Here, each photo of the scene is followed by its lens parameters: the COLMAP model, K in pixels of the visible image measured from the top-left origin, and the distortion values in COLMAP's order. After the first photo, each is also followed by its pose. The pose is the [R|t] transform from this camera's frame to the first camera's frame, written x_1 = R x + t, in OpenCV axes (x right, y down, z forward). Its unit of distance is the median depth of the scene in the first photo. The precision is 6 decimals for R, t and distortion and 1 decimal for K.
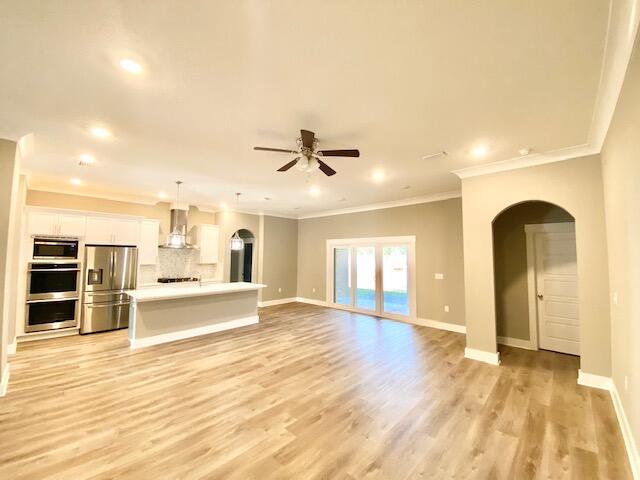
lens RADIAL K [[259.6, 0, 320.0], [0, 259.6, 240.0], [0, 0, 1]] dist [0.003412, -0.011426]
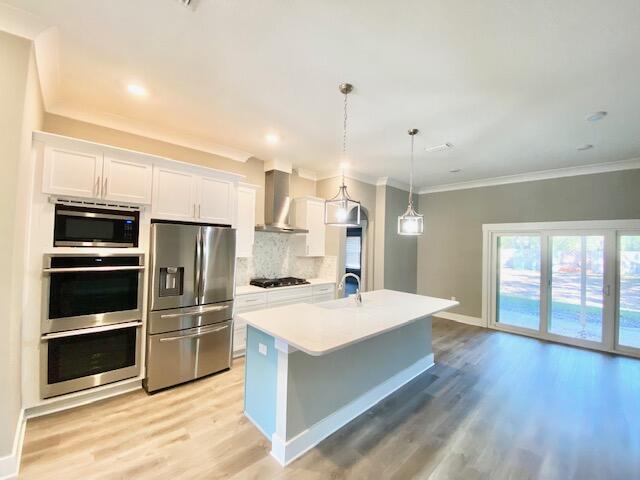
lens RADIAL K [[259.6, 0, 320.0], [0, 259.6, 240.0], [0, 0, 1]] dist [0.003412, -0.011426]
pose [[0.997931, 0.022492, -0.060226, -0.555093], [-0.019876, 0.998847, 0.043692, 0.029173], [0.061139, -0.042404, 0.997228, 0.513893]]
